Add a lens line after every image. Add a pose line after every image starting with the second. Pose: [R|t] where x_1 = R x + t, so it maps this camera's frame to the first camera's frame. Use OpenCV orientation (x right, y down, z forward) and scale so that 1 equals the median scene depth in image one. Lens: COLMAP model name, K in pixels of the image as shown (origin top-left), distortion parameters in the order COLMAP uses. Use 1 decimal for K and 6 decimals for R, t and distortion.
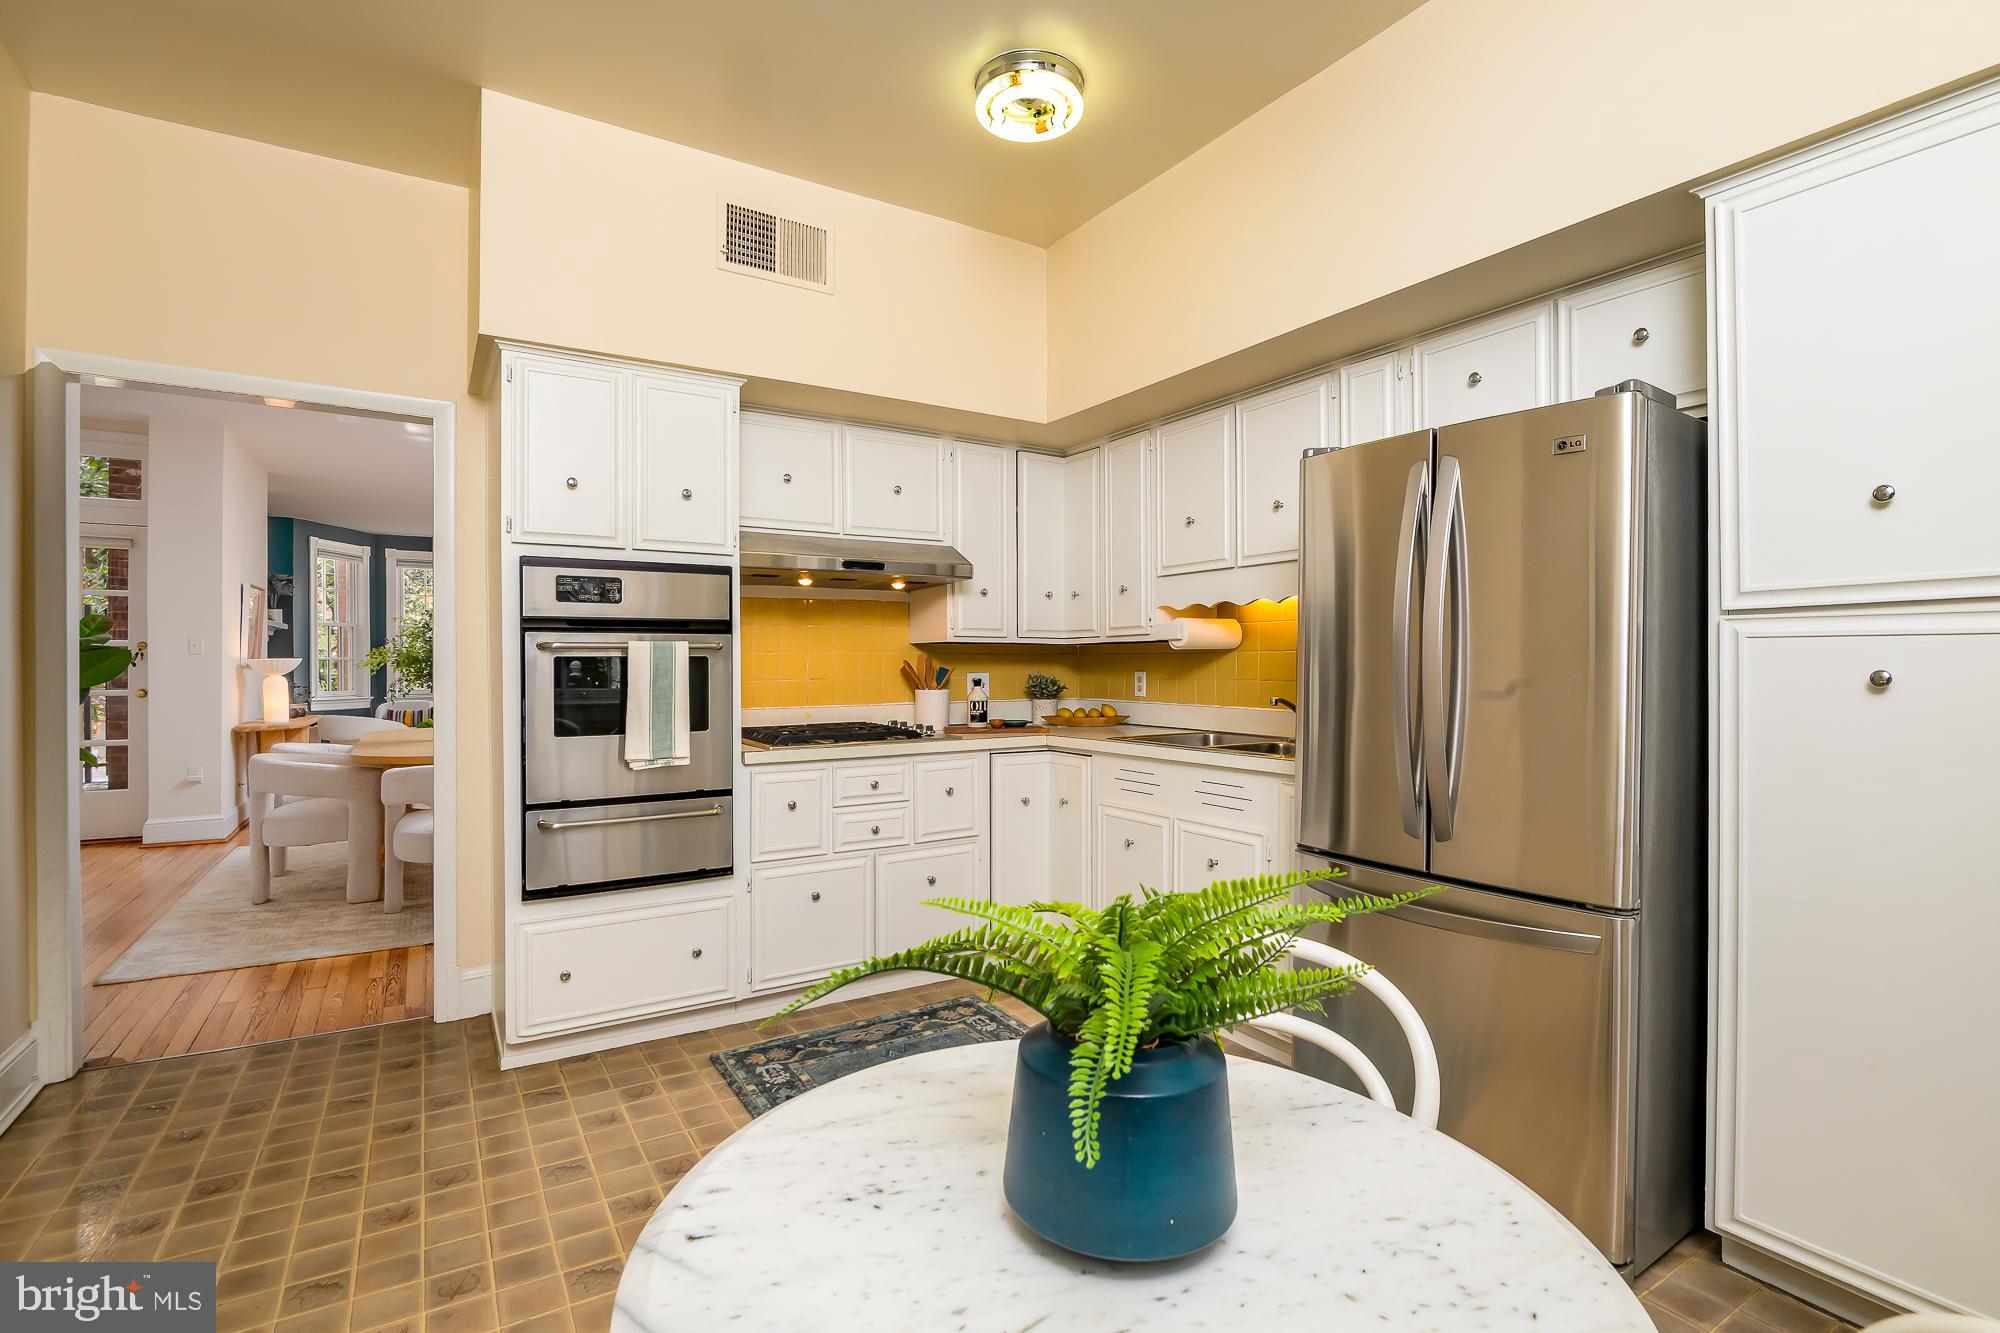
lens RADIAL K [[921.7, 0, 998.8], [0, 921.7, 662.4], [0, 0, 1]] dist [0.003015, -0.005642]
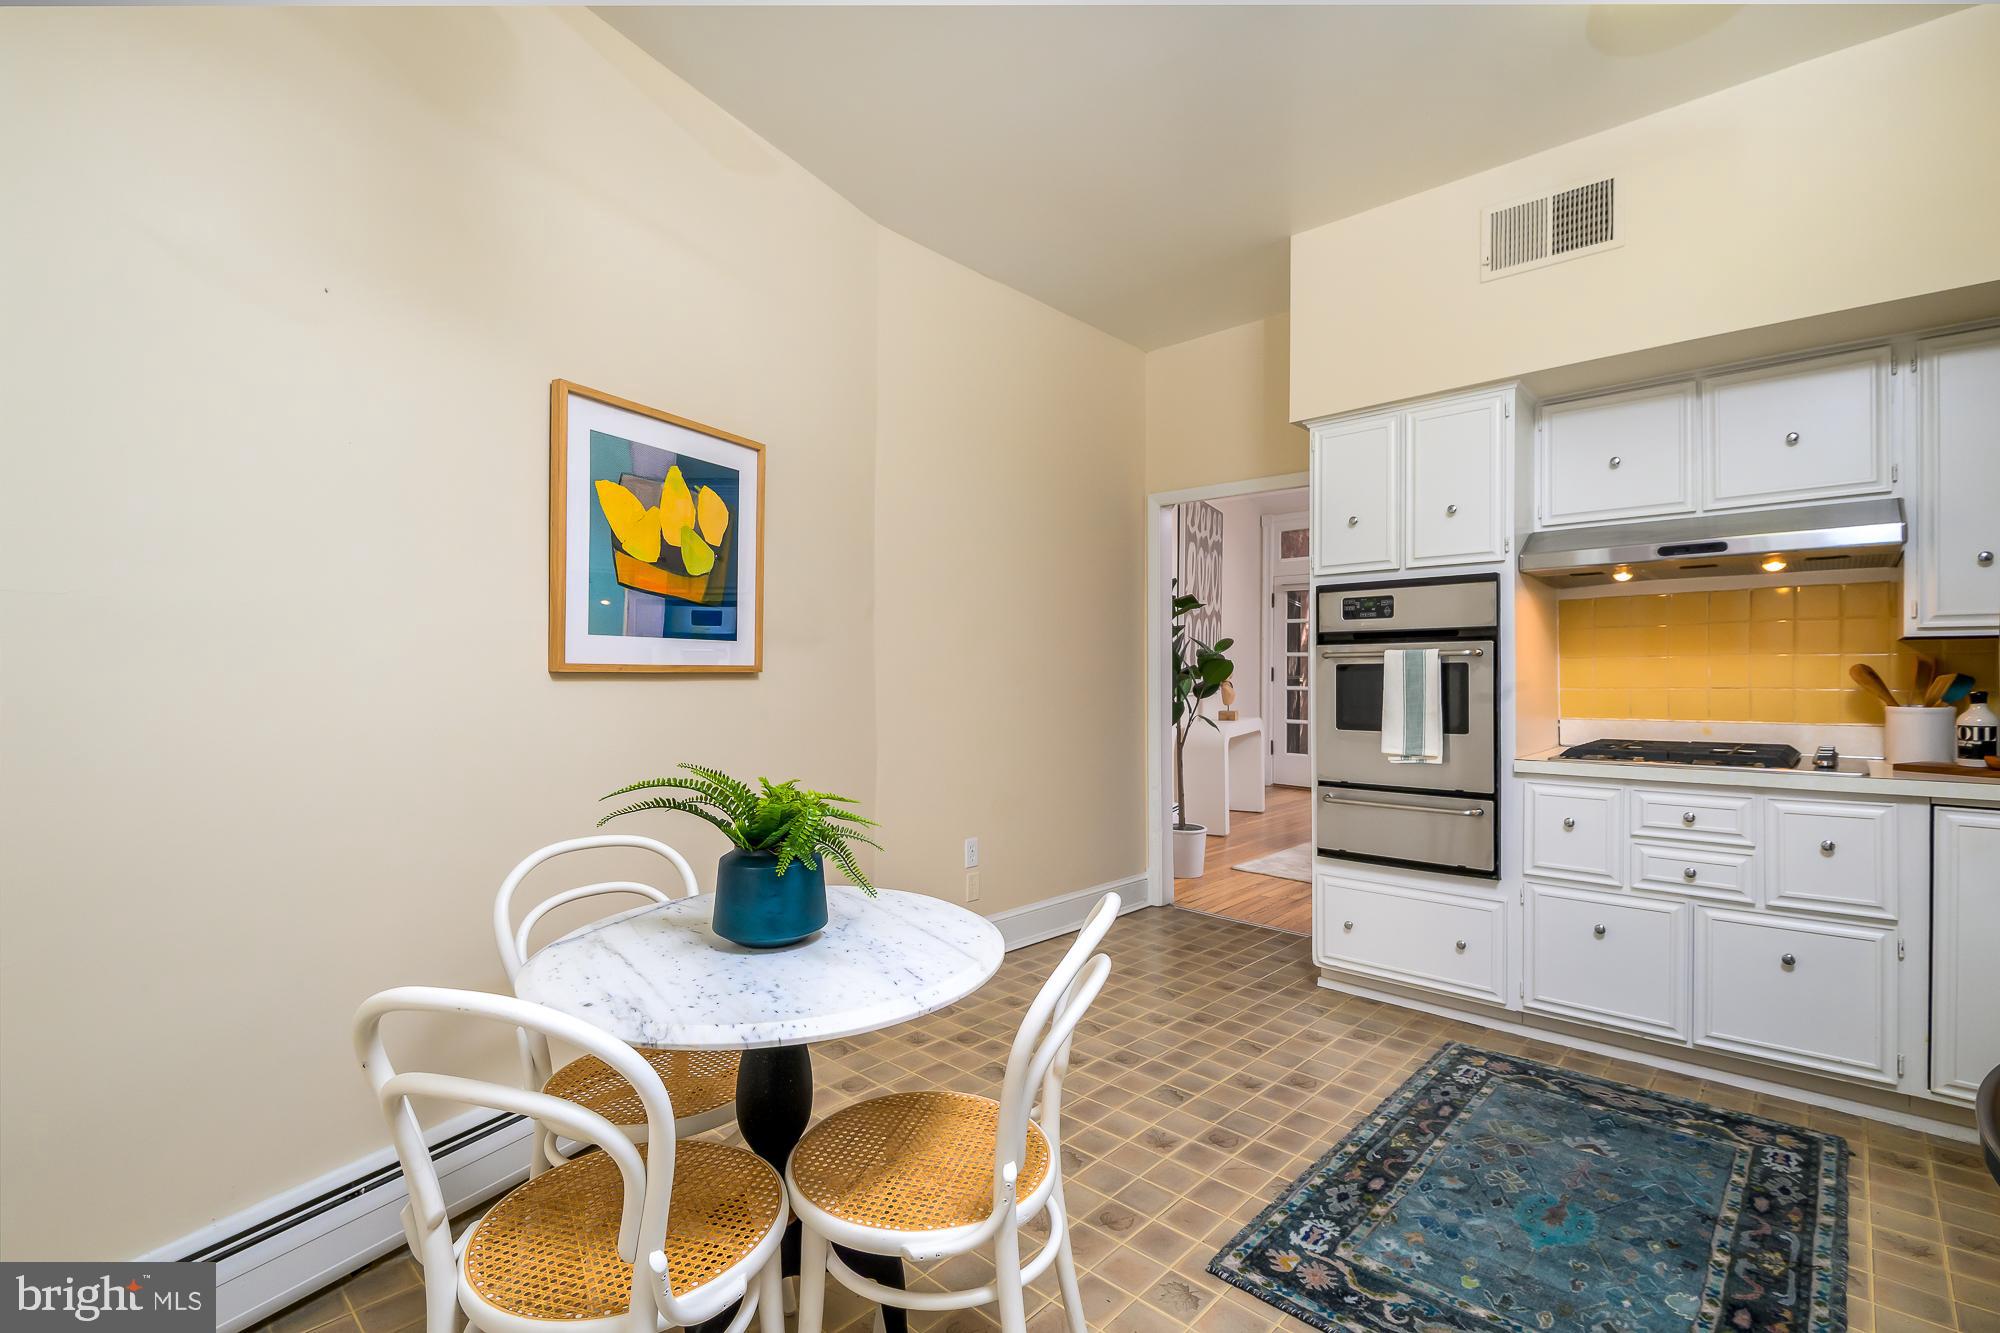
lens RADIAL K [[921.7, 0, 1035.3], [0, 921.7, 681.2], [0, 0, 1]] dist [0.003015, -0.005642]
pose [[0.278537, 0.007016, -0.960400, 0.541948], [0.000358, 0.999972, 0.007408, 0.006255], [0.960425, -0.002407, 0.278527, 0.241976]]
